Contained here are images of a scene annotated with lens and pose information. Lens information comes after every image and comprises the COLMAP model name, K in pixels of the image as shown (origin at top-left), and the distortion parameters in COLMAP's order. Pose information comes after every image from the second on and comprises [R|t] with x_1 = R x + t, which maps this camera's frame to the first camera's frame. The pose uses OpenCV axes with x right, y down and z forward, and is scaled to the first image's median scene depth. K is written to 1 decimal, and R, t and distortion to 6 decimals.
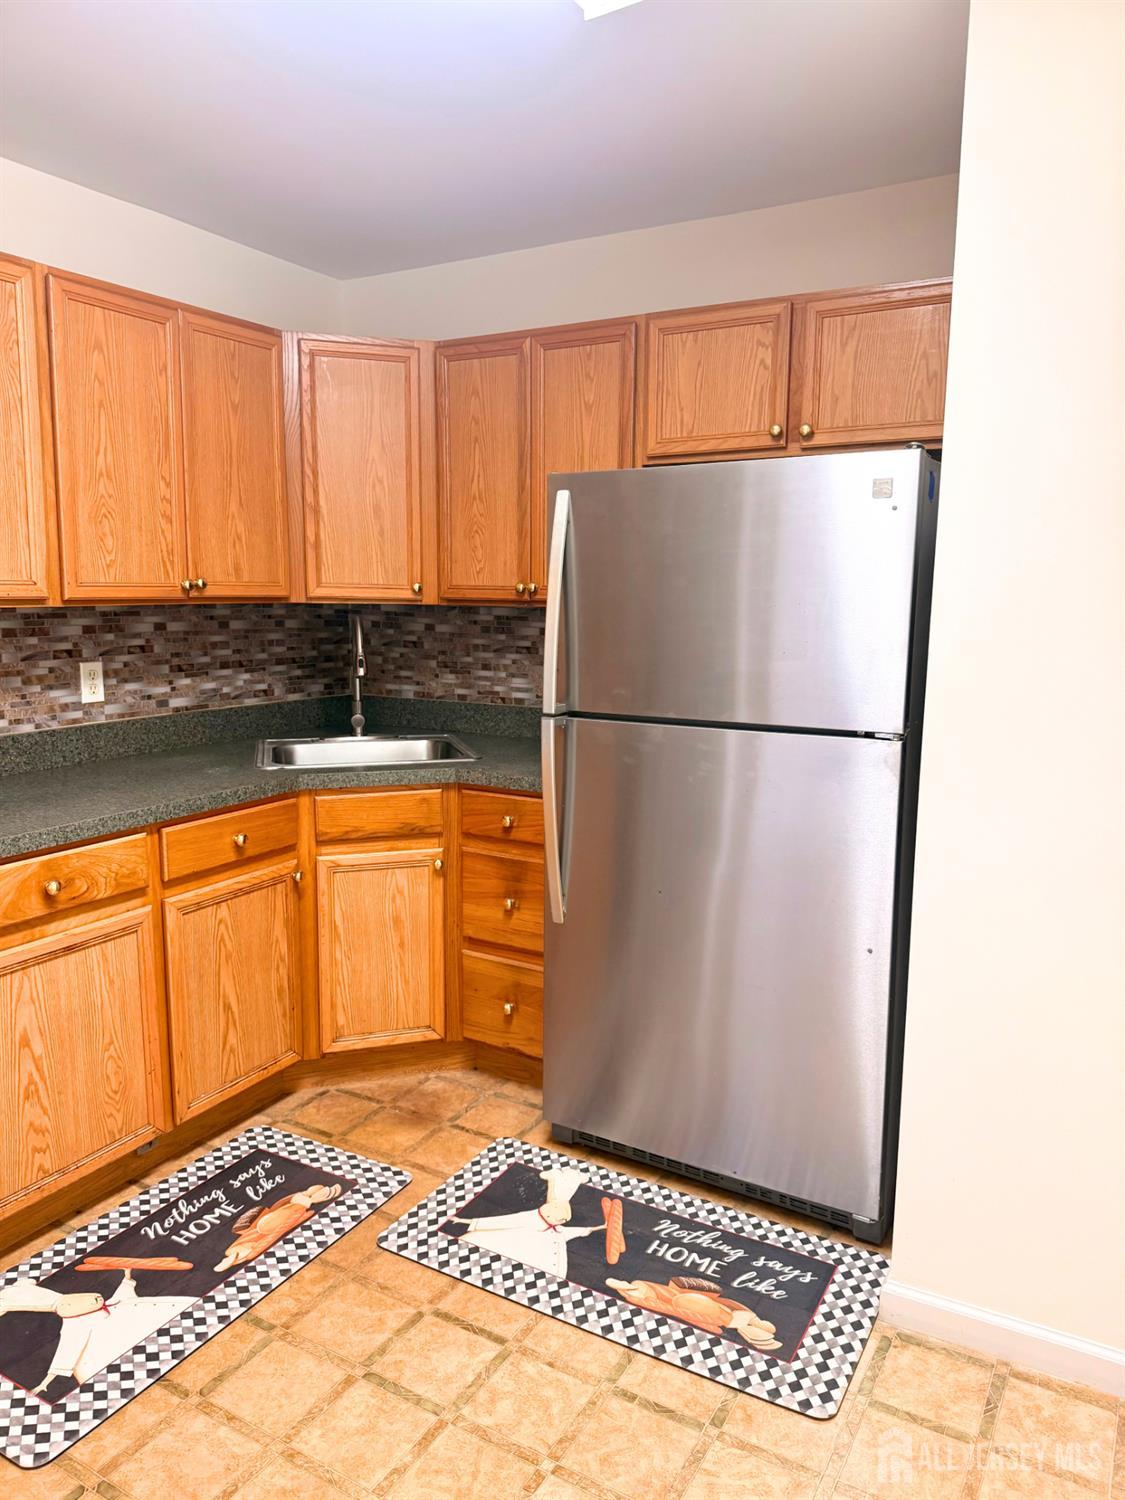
lens RADIAL K [[1061.7, 0, 555.3], [0, 1061.7, 752.0], [0, 0, 1]] dist [0.057197, -0.071583]
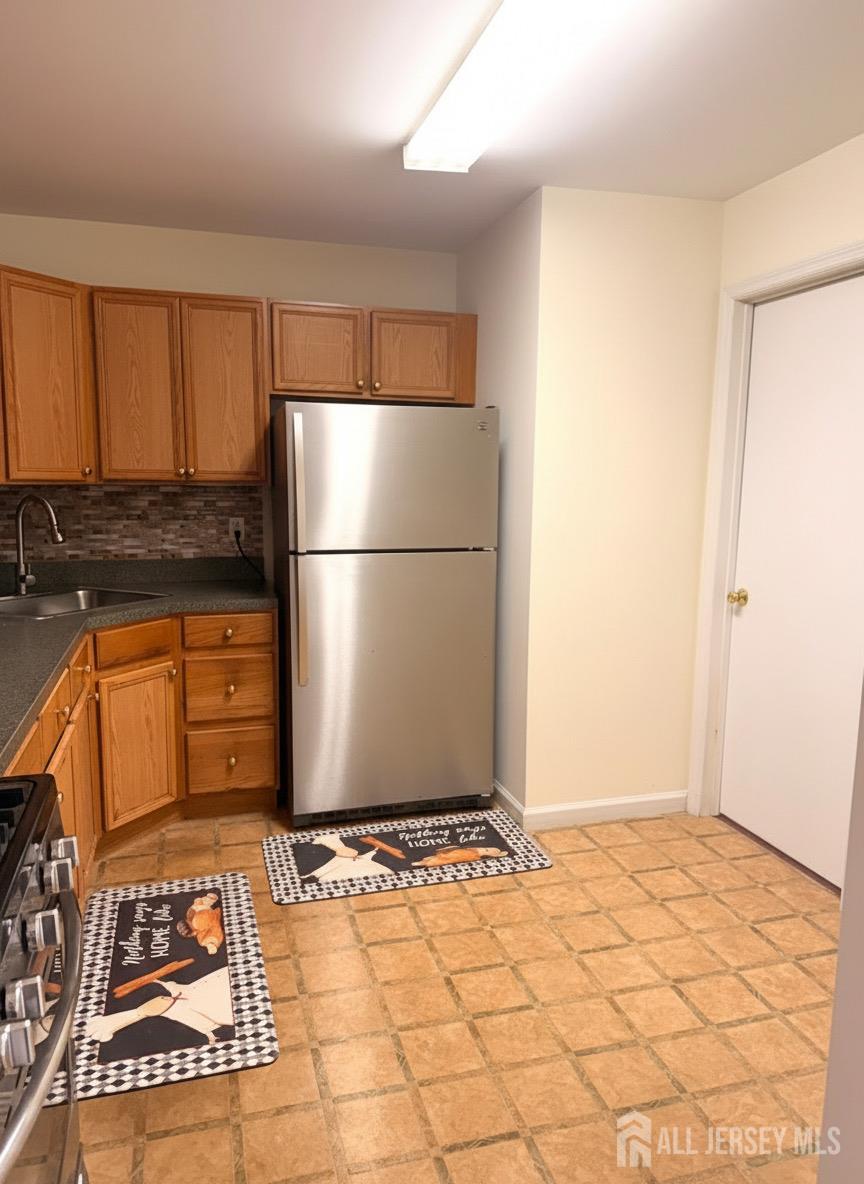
lens RADIAL K [[846.1, 0, 431.6], [0, 846.1, 594.9], [0, 0, 1]] dist [0.021295, -0.012036]
pose [[0.680721, -0.105245, 0.724943, -0.808298], [0.106625, 0.993321, 0.044087, -0.008110], [-0.724741, 0.047287, 0.687397, -0.008860]]
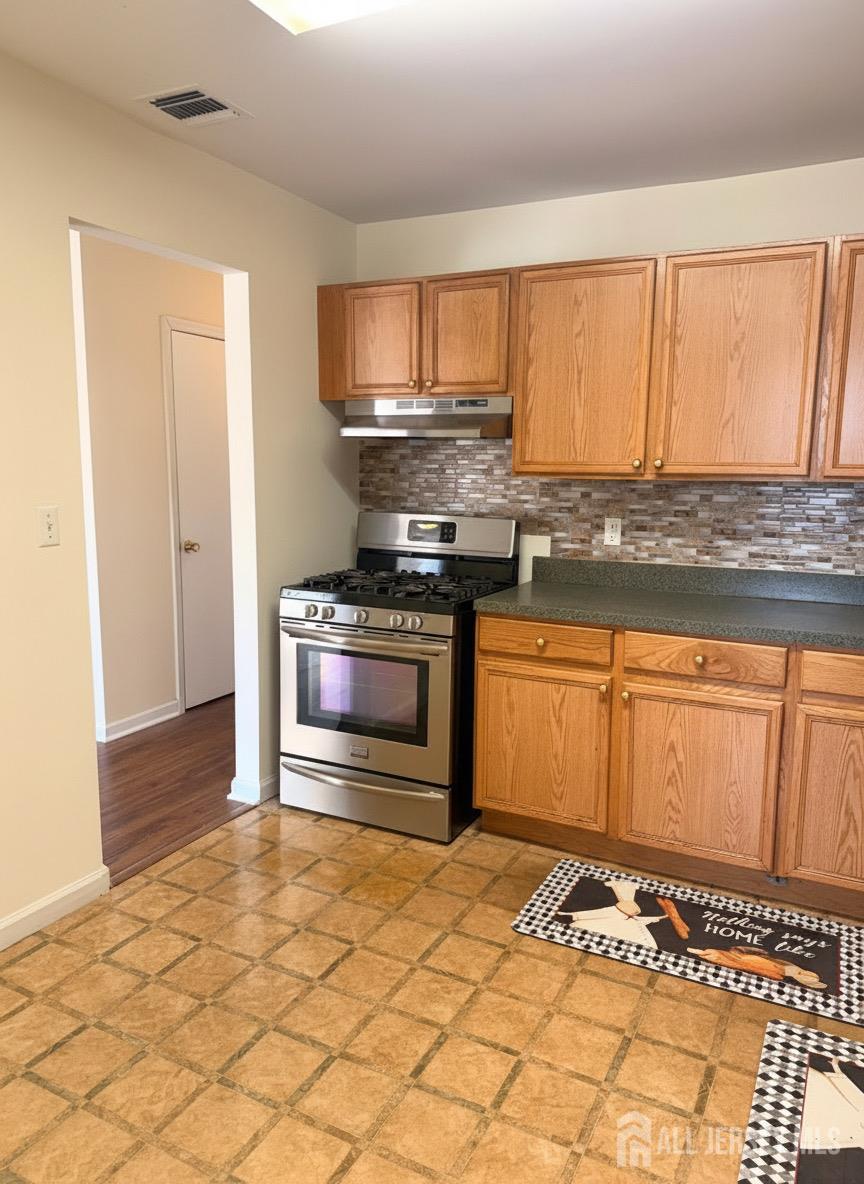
lens RADIAL K [[846.1, 0, 425.9], [0, 846.1, 563.7], [0, 0, 1]] dist [0.021295, -0.012036]
pose [[0.055336, 0.115442, -0.991772, 0.652233], [-0.162692, 0.981061, 0.105118, -0.068778], [0.985124, 0.155537, 0.073070, 0.456782]]
